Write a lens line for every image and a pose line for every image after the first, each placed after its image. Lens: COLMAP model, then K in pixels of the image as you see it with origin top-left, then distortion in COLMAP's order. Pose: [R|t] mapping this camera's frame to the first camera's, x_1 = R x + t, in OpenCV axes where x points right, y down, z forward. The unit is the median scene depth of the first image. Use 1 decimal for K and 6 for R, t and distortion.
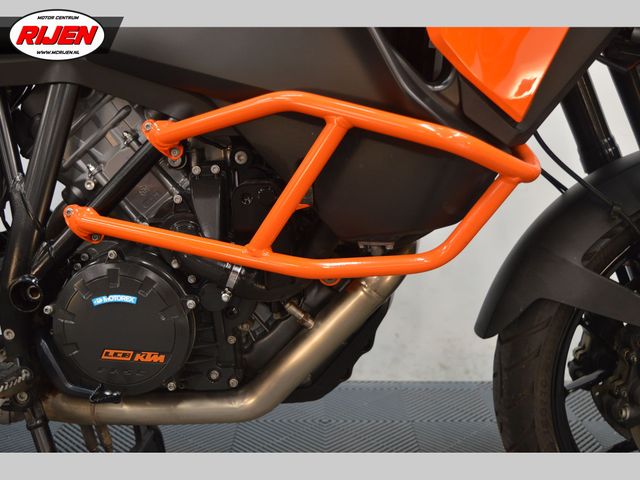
lens RADIAL K [[703.1, 0, 324.2], [0, 703.1, 241.7], [0, 0, 1]] dist [-0.065000, 0.000000]
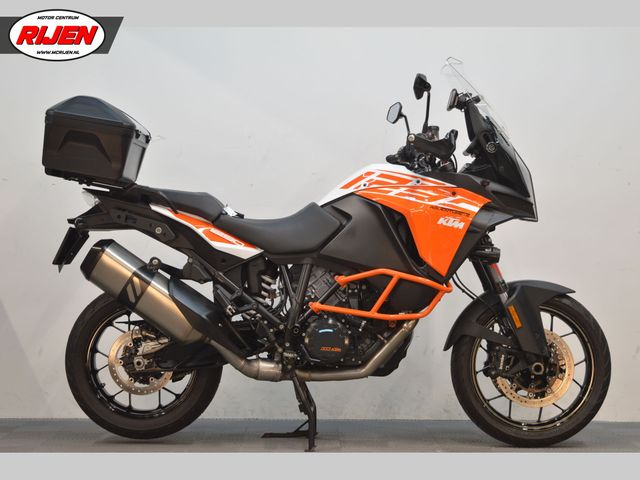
lens RADIAL K [[1345.5, 0, 318.4], [0, 1345.5, 241.2], [0, 0, 1]] dist [0.151529, 0.000000]
pose [[0.999894, -0.003591, 0.014096, -0.413971], [0.005977, 0.984884, -0.173109, 0.738338], [-0.013262, 0.173175, 0.984802, -5.100560]]
